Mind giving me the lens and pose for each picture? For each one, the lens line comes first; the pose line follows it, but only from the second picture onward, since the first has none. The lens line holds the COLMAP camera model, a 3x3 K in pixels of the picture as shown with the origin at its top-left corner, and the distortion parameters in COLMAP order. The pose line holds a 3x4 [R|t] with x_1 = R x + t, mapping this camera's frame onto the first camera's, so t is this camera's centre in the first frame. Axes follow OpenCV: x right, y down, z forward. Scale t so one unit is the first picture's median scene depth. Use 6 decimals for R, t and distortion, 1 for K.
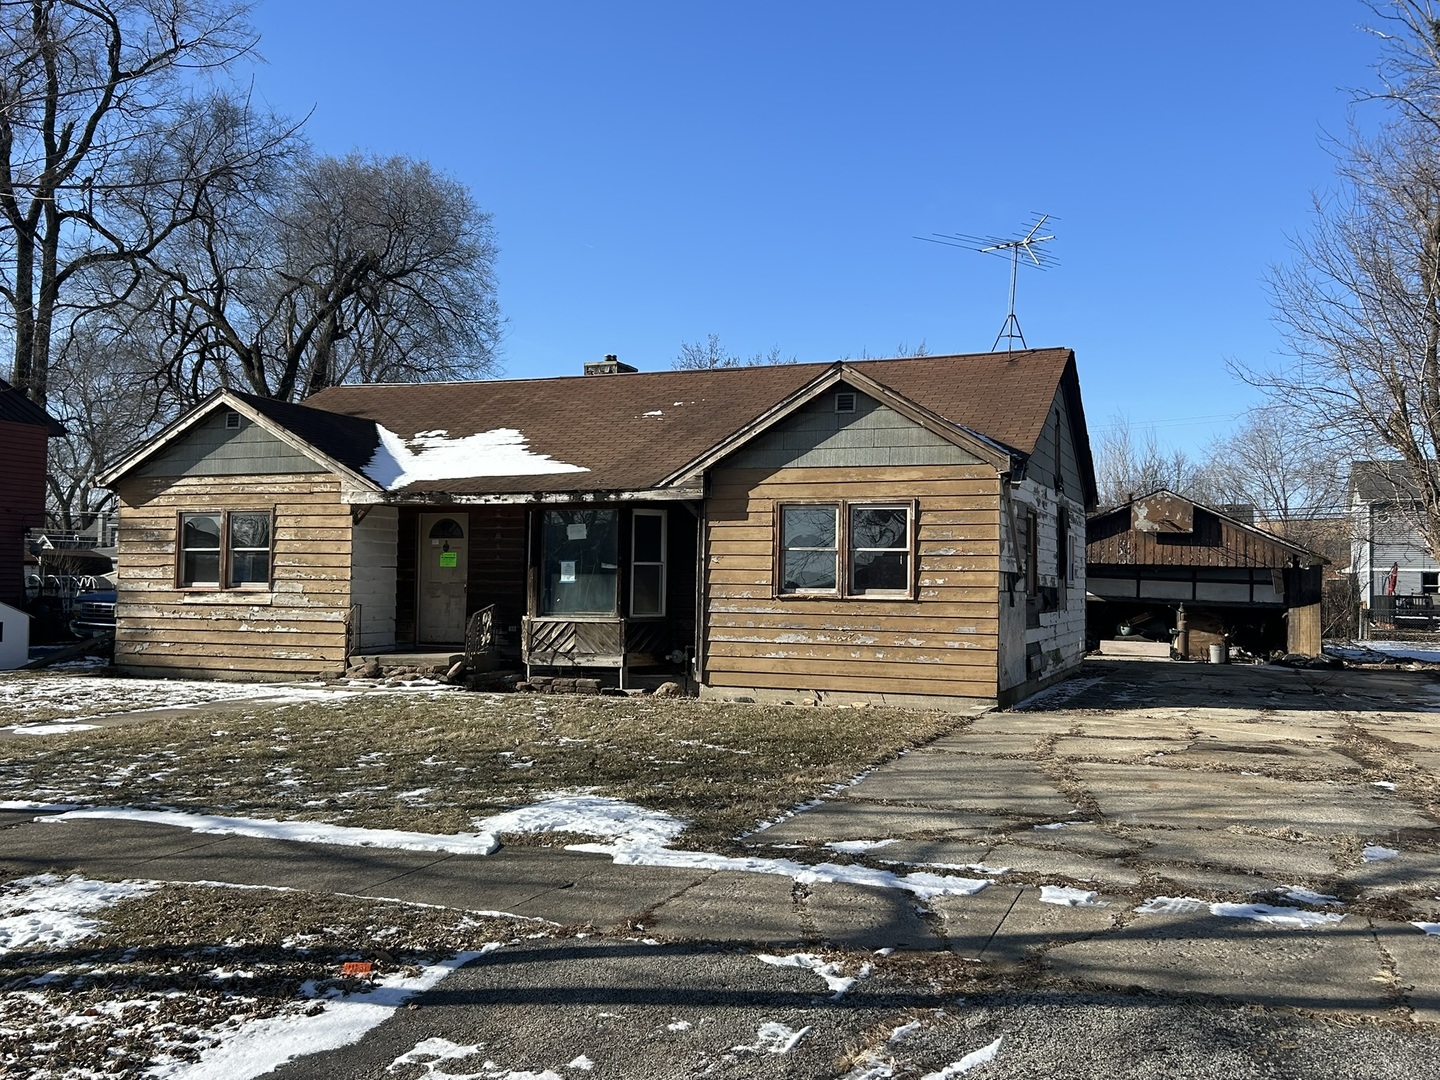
lens RADIAL K [[1305.4, 0, 717.6], [0, 1305.4, 536.1], [0, 0, 1]] dist [0.068187, 0.000000]
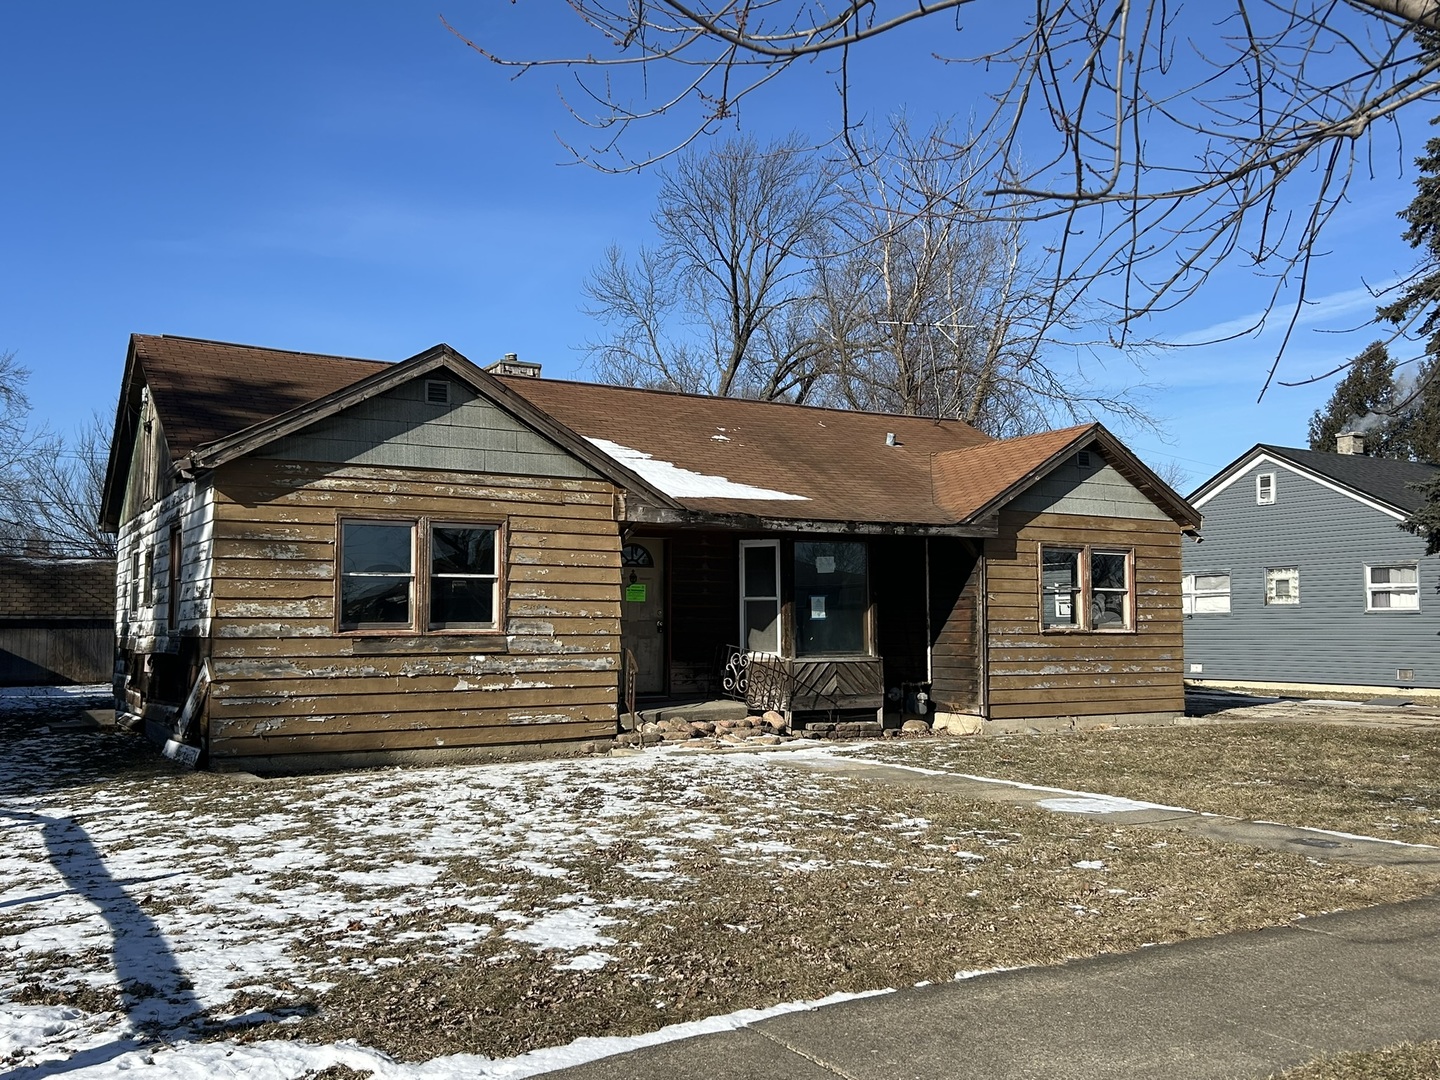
lens RADIAL K [[1305.4, 0, 716.7], [0, 1305.4, 540.1], [0, 0, 1]] dist [0.068187, 0.000000]
pose [[0.630873, 0.039345, 0.774888, -0.887113], [-0.025251, 0.999226, -0.030178, 0.009397], [-0.775475, -0.000528, 0.631378, 0.479378]]
